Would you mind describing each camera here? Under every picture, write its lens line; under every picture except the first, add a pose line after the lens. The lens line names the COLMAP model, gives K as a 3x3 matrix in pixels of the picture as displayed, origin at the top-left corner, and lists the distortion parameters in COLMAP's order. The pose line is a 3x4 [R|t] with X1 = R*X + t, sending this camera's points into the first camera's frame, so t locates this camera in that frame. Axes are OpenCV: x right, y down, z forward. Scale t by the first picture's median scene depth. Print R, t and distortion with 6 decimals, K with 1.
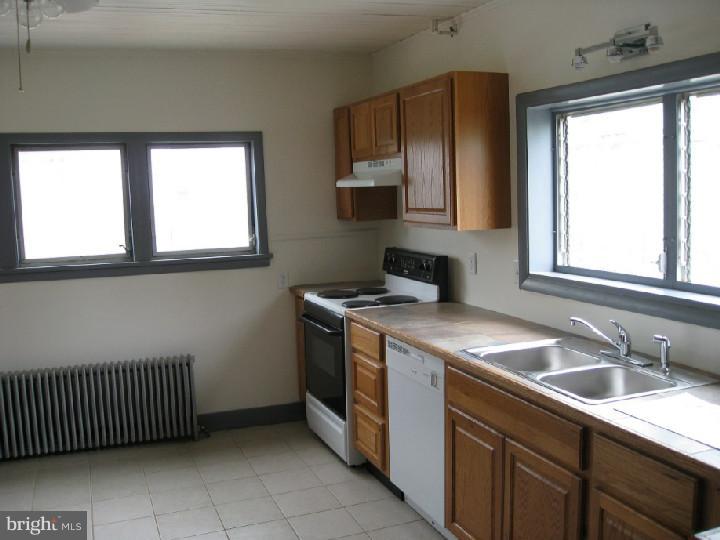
lens RADIAL K [[749.3, 0, 360.0], [0, 749.3, 270.0], [0, 0, 1]] dist [-0.175234, 0.240220]
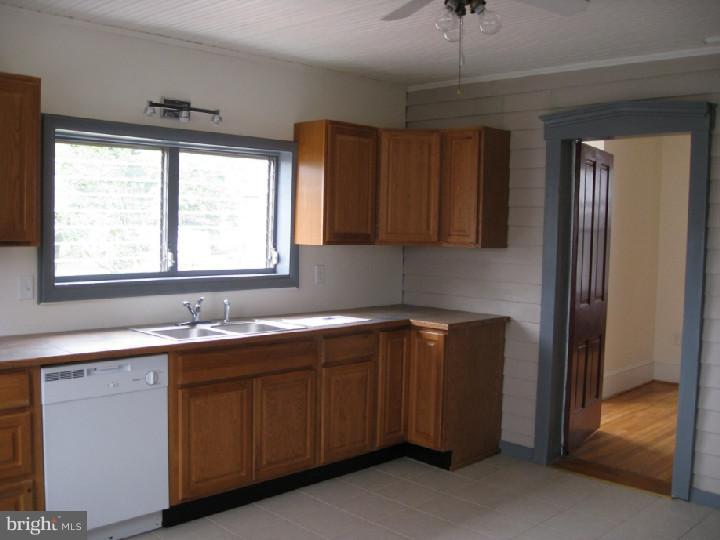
lens RADIAL K [[749.3, 0, 360.0], [0, 749.3, 270.0], [0, 0, 1]] dist [-0.175234, 0.240220]
pose [[-0.404727, -0.037653, 0.913662, -0.873994], [0.092987, 0.992278, 0.082083, -0.060966], [-0.909698, 0.118180, -0.398100, 0.989585]]
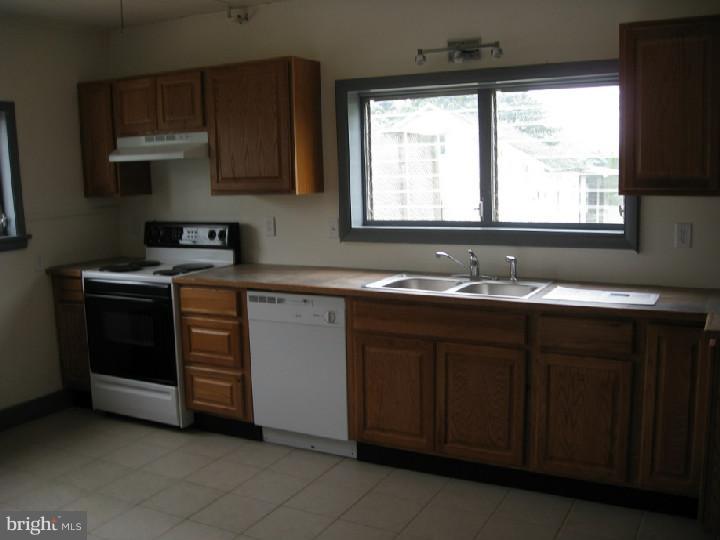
lens RADIAL K [[749.3, 0, 360.0], [0, 749.3, 270.0], [0, 0, 1]] dist [-0.175234, 0.240220]
pose [[0.756819, -0.082860, 0.648351, -0.547921], [0.077068, 0.996325, 0.037371, 0.027879], [-0.649065, 0.021684, 0.760423, 0.056844]]
